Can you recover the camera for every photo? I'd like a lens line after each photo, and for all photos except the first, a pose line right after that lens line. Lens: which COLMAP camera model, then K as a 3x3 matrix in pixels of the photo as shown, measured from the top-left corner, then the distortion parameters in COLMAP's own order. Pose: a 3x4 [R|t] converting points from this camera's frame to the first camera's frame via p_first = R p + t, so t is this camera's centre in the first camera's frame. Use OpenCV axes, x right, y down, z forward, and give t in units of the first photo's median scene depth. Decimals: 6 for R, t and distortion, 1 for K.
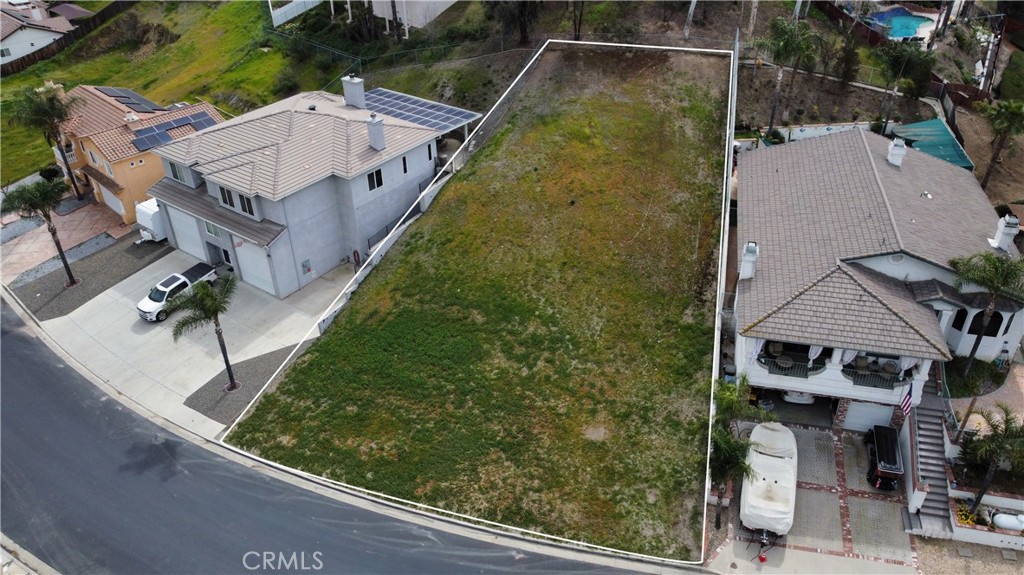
lens RADIAL K [[780.8, 0, 511.9], [0, 780.8, 280.1], [0, 0, 1]] dist [-0.003142, -0.001178]
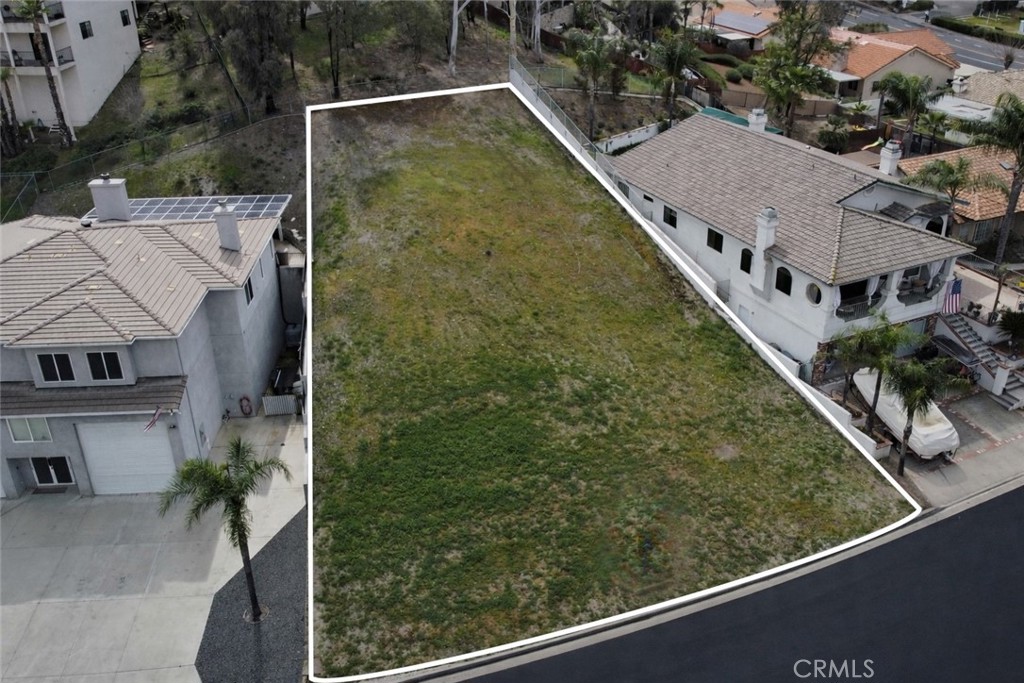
lens RADIAL K [[911.9, 0, 512.0], [0, 911.9, 341.5], [0, 0, 1]] dist [0.005993, -0.000703]
pose [[0.781307, -0.283525, 0.556034, -0.538668], [0.343381, 0.939189, -0.003601, 0.001703], [-0.521200, 0.193745, 0.831152, 0.222513]]
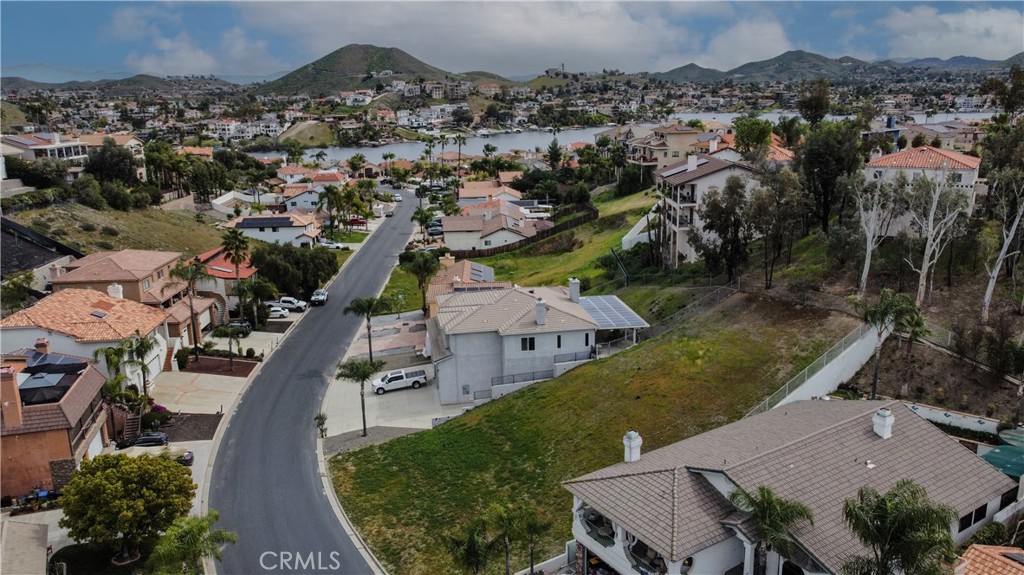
lens RADIAL K [[780.8, 0, 511.9], [0, 780.8, 280.1], [0, 0, 1]] dist [-0.003142, -0.001178]
pose [[0.720563, 0.169759, -0.672287, 0.806095], [-0.371154, 0.913401, -0.167163, 0.008025], [0.585690, 0.369974, 0.721170, -0.036297]]
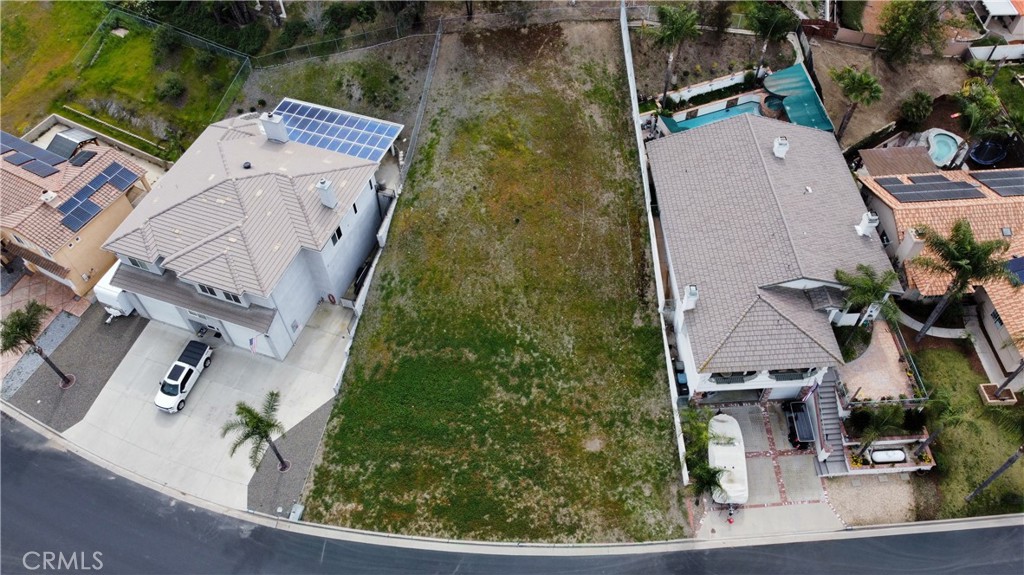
lens RADIAL K [[780.8, 0, 511.9], [0, 780.8, 280.1], [0, 0, 1]] dist [-0.003142, -0.001178]
pose [[0.960252, -0.225348, 0.164724, -0.155653], [0.159841, 0.927709, 0.337352, -0.460608], [-0.228837, -0.297614, 0.926855, -0.086840]]
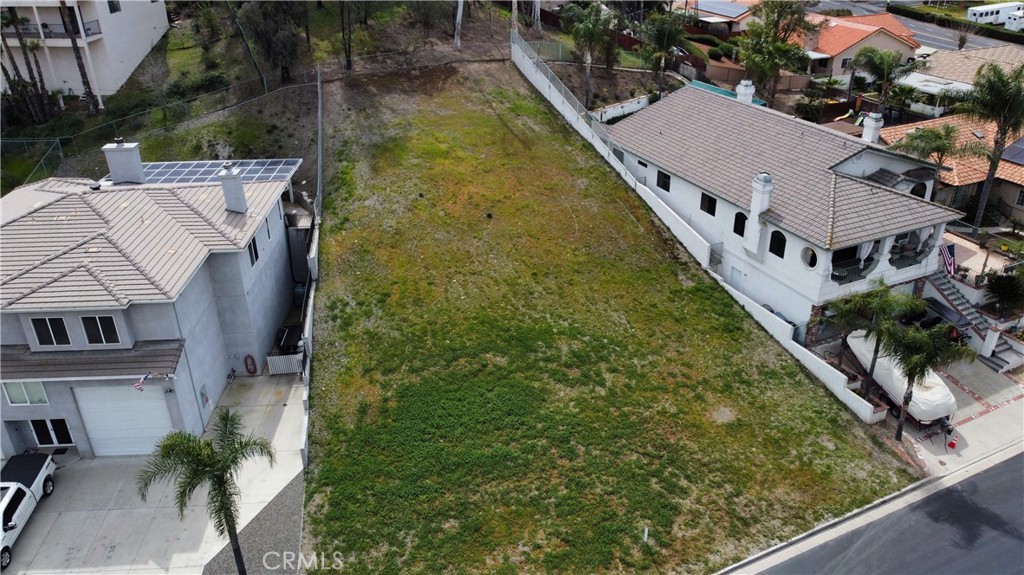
lens RADIAL K [[780.8, 0, 511.9], [0, 780.8, 280.1], [0, 0, 1]] dist [-0.003142, -0.001178]
pose [[0.783831, -0.275255, 0.556636, -0.463144], [0.339758, 0.940417, -0.013398, -0.013558], [-0.519782, 0.199624, 0.830649, 0.320471]]
